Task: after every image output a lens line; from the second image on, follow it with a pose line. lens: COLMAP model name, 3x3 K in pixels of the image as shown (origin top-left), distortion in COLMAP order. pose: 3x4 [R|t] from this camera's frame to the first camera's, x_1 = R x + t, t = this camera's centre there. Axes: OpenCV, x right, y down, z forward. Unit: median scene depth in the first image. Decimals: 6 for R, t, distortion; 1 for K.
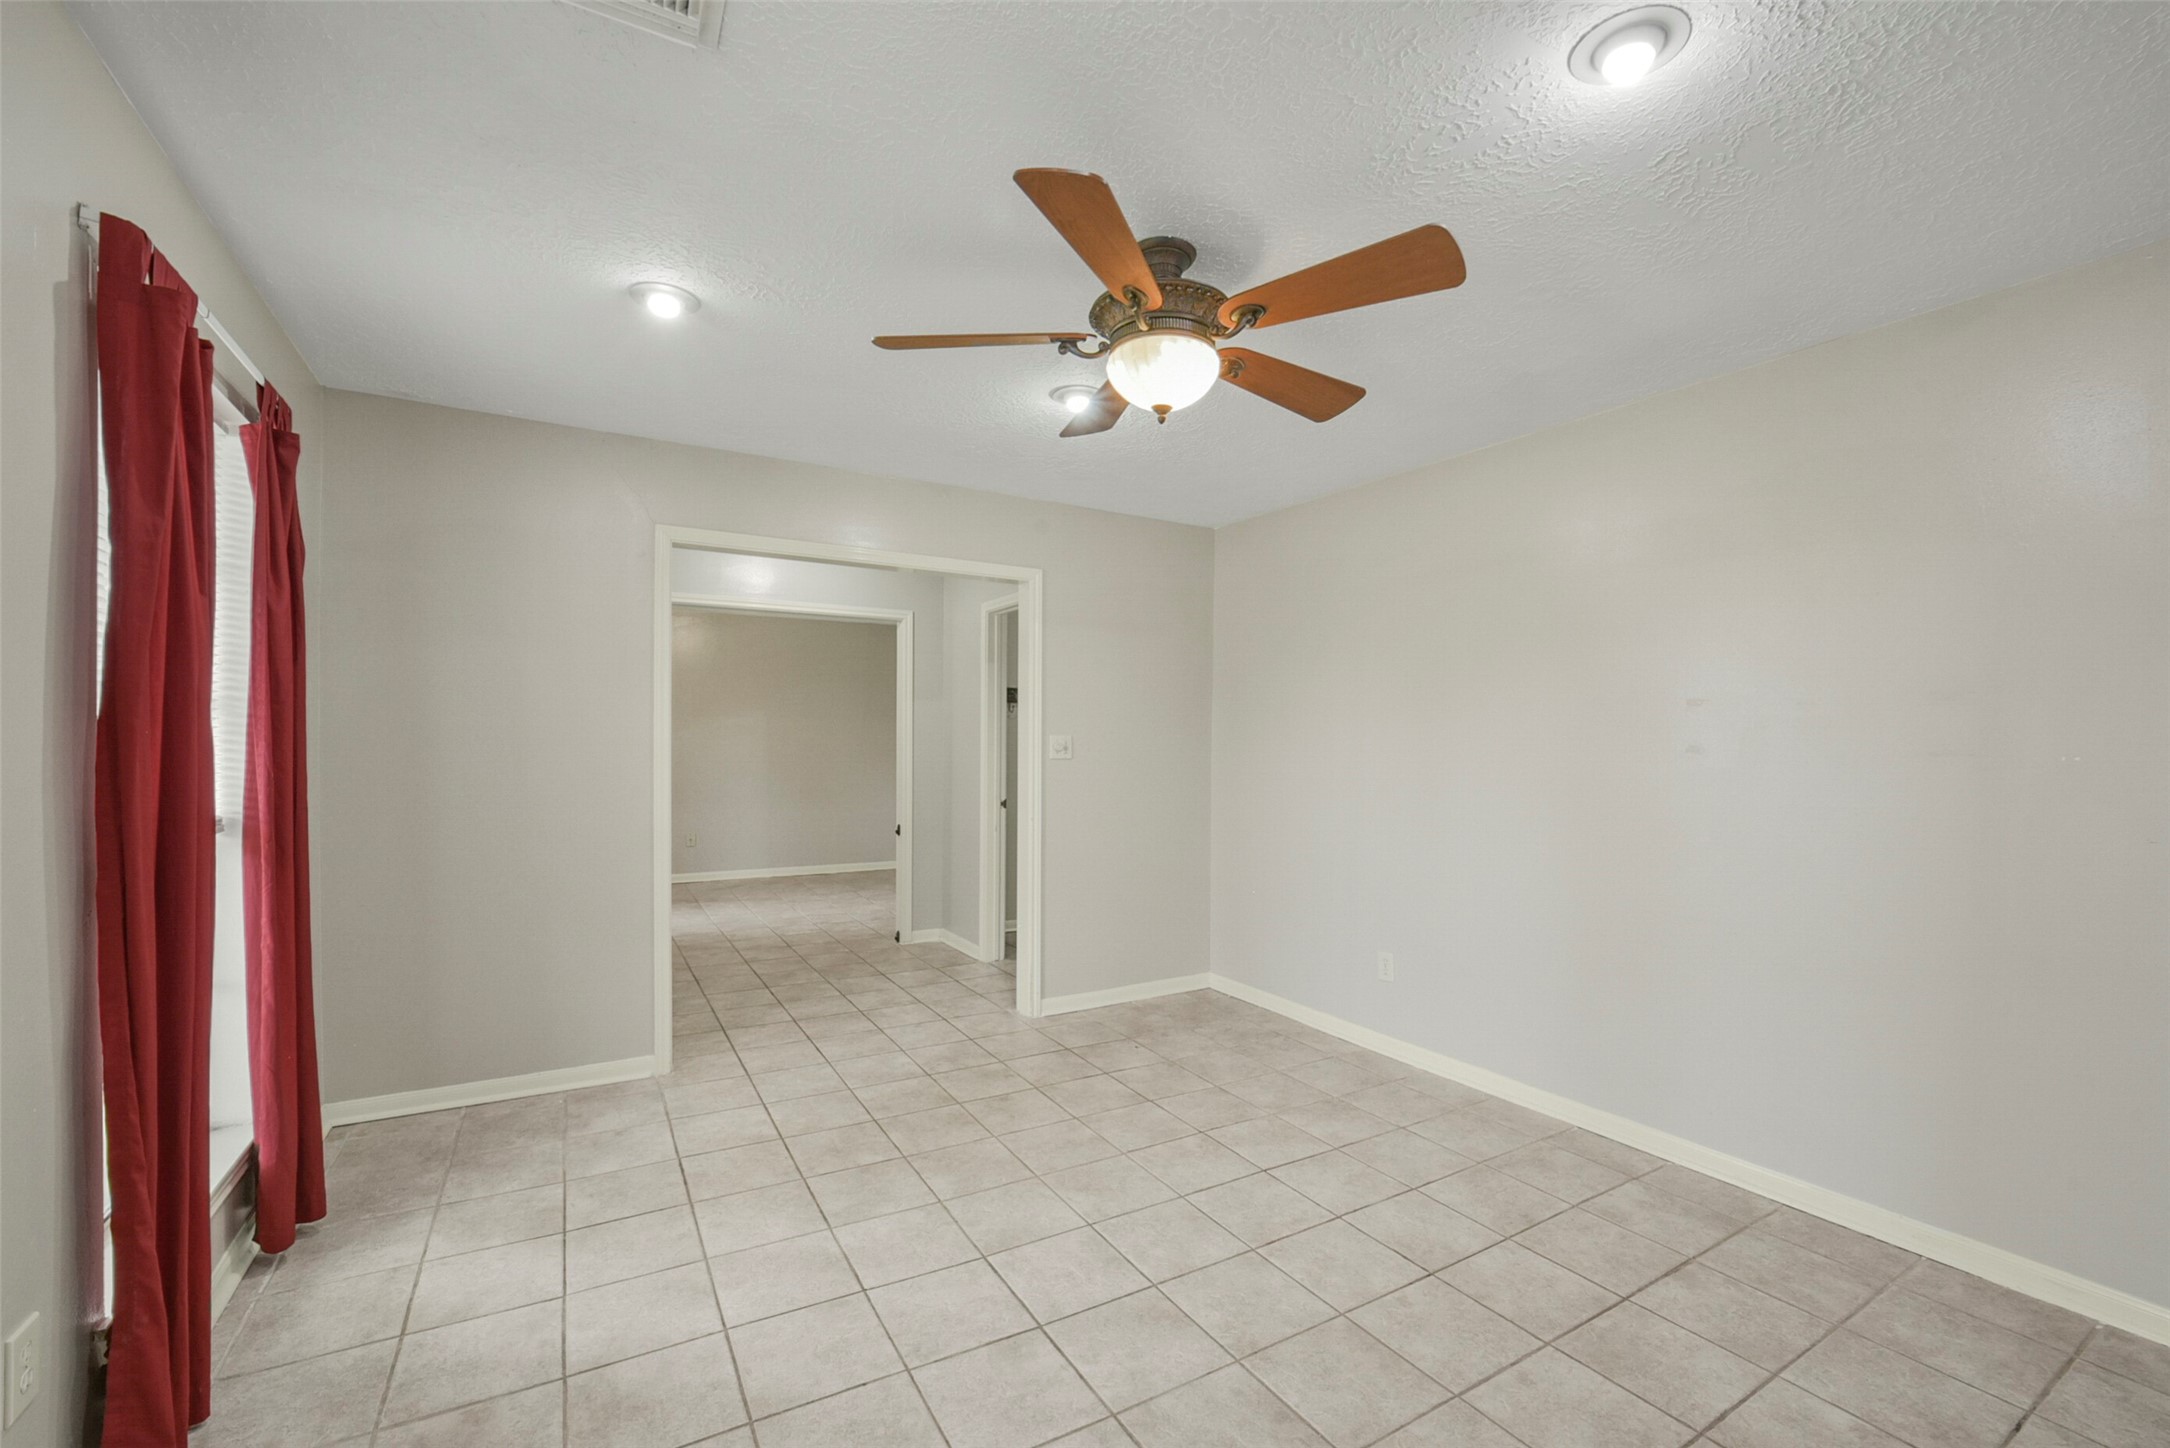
lens RADIAL K [[883.9, 0, 1075.5], [0, 883.9, 727.3], [0, 0, 1]] dist [-0.032647, 0.010047]
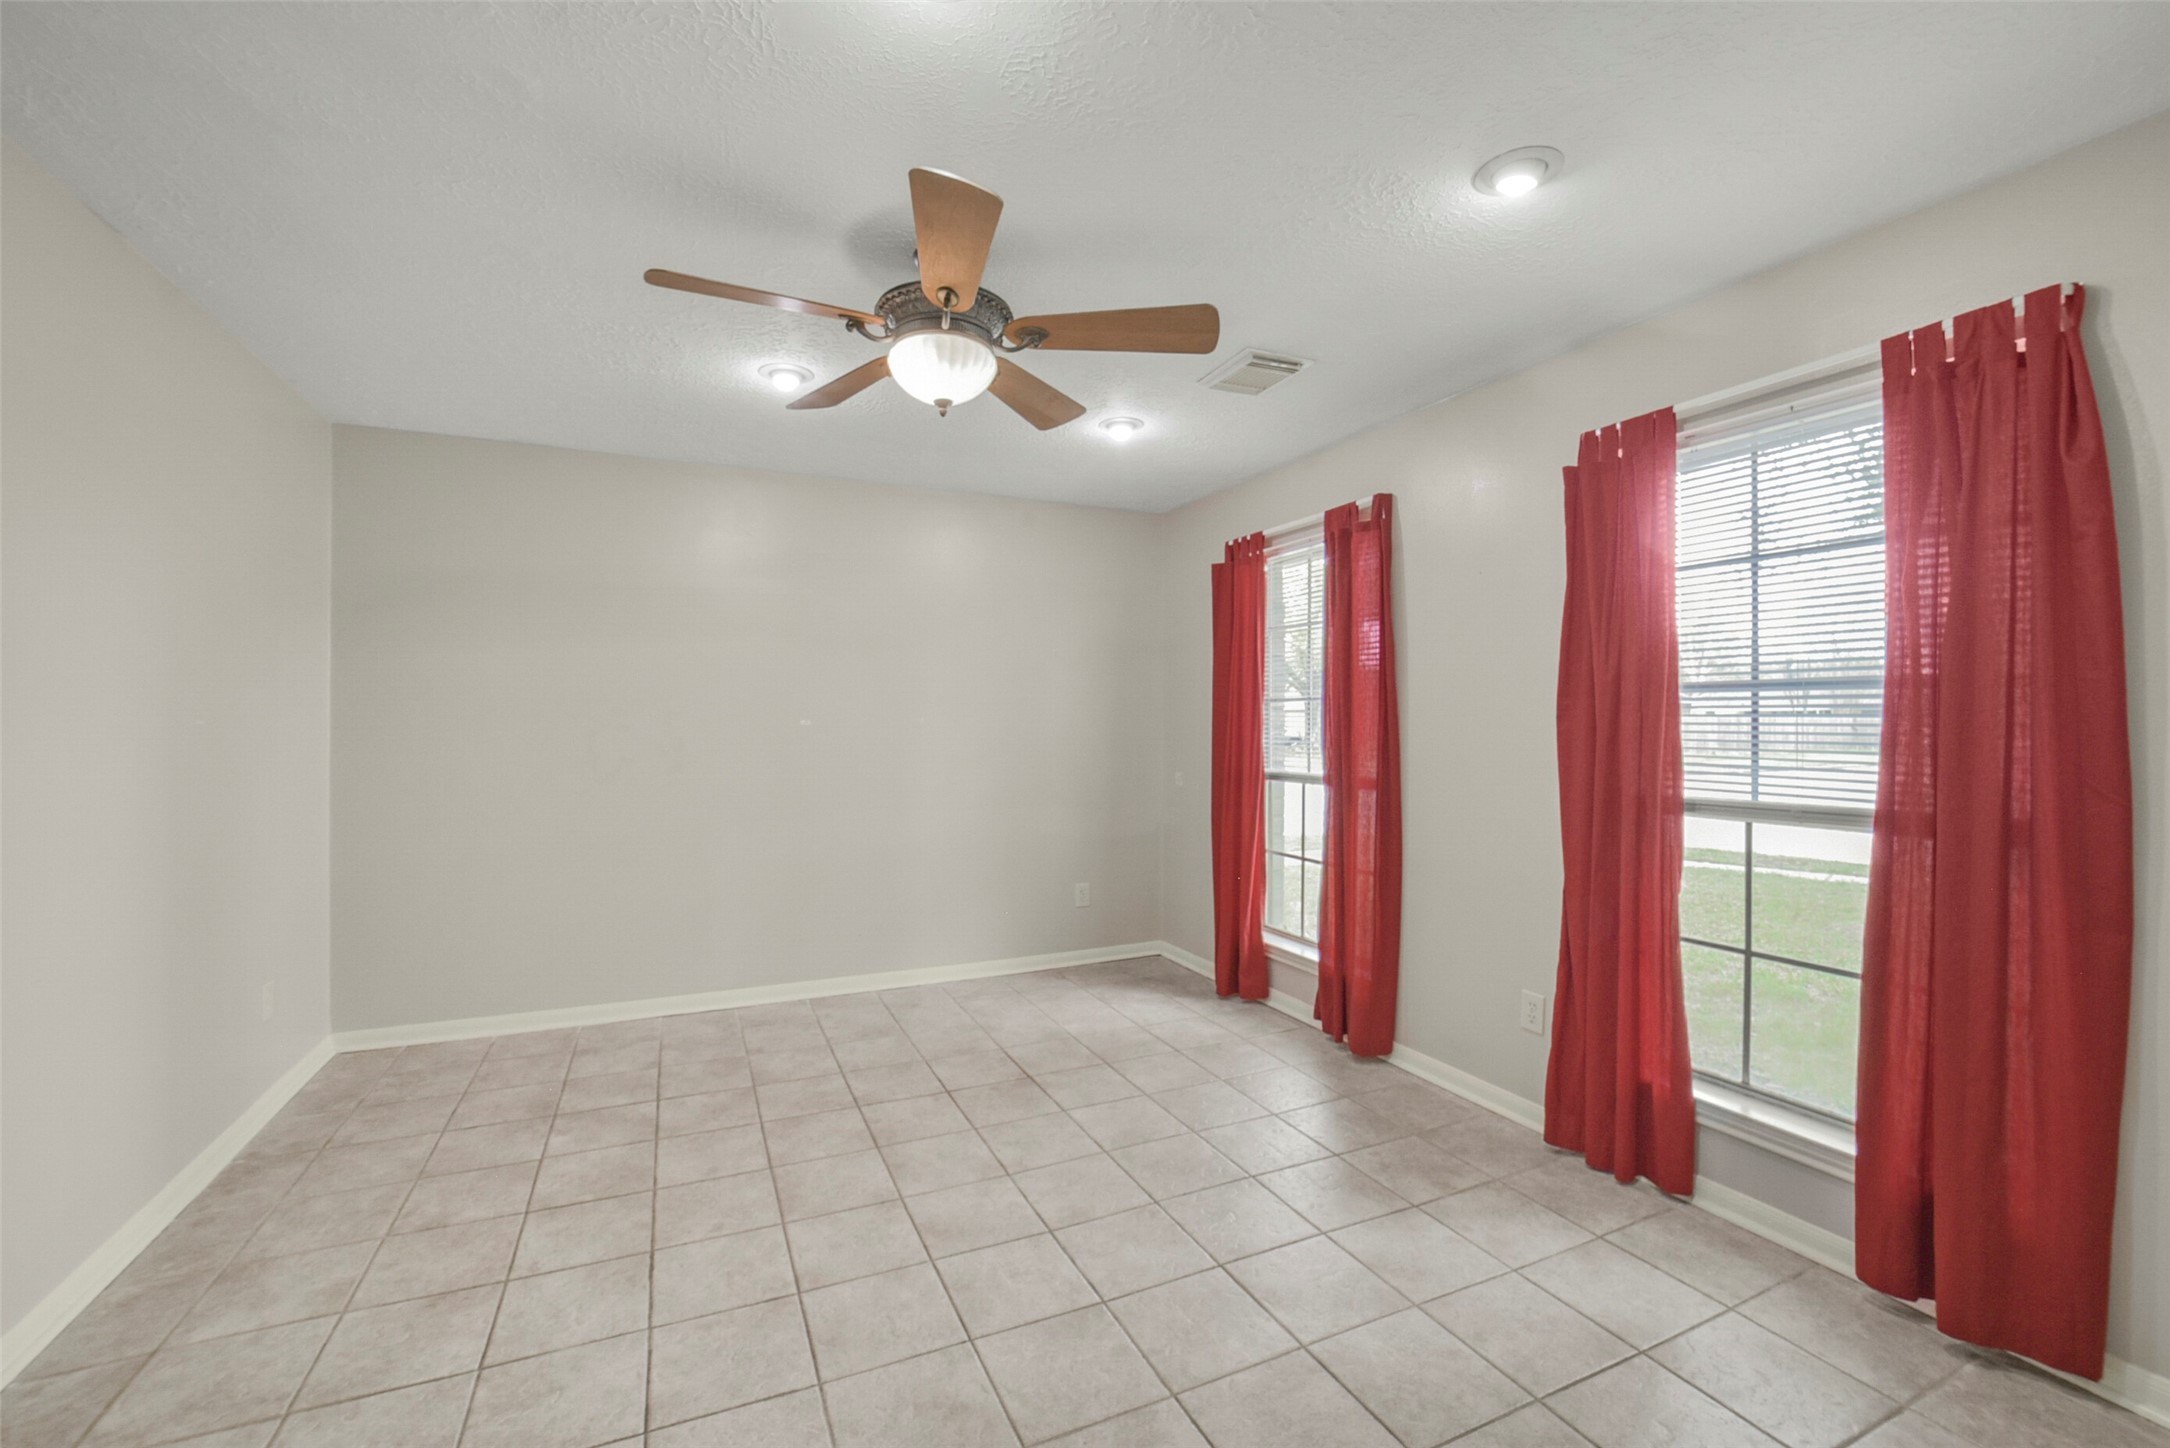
lens RADIAL K [[883.9, 0, 1075.5], [0, 883.9, 727.3], [0, 0, 1]] dist [-0.032647, 0.010047]
pose [[-0.995709, -0.011569, 0.091809, -0.131332], [-0.011863, 0.999926, -0.002666, 0.024531], [-0.091771, -0.003743, -0.995773, 1.644456]]
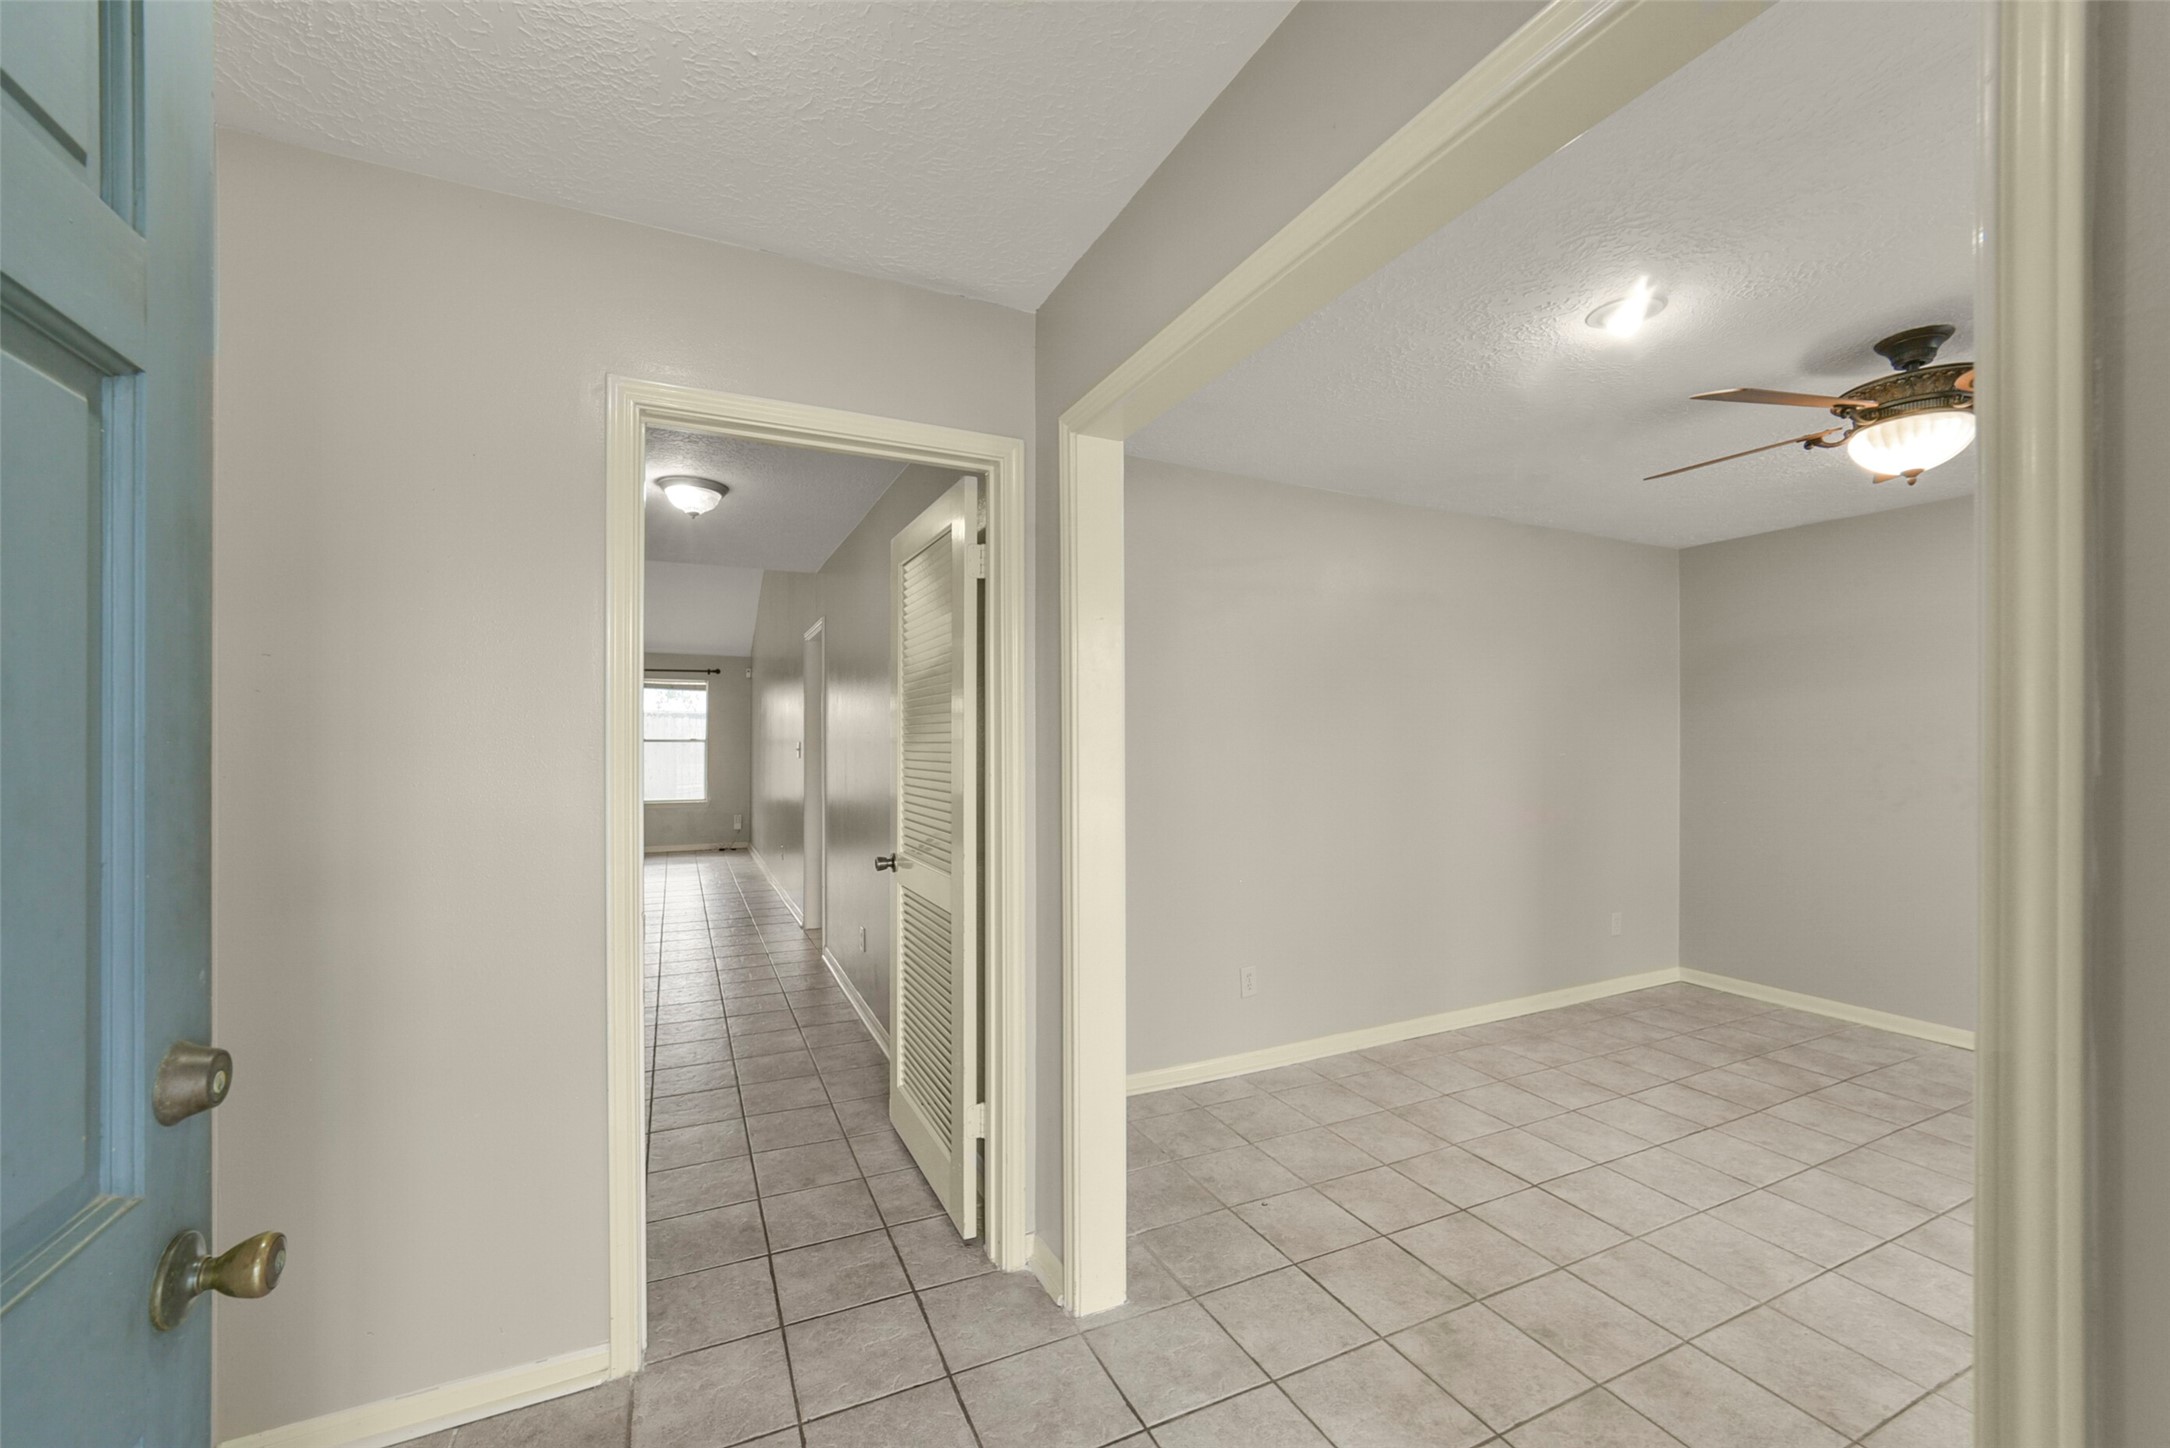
lens RADIAL K [[859.0, 0, 1085.0], [0, 859.0, 724.0], [0, 0, 1]] dist [-0.009196, 0.000057]
pose [[0.083118, 0.019217, 0.996354, -0.909705], [-0.011347, 0.999767, -0.018336, 0.004611], [-0.996475, -0.009782, 0.083317, 1.612914]]
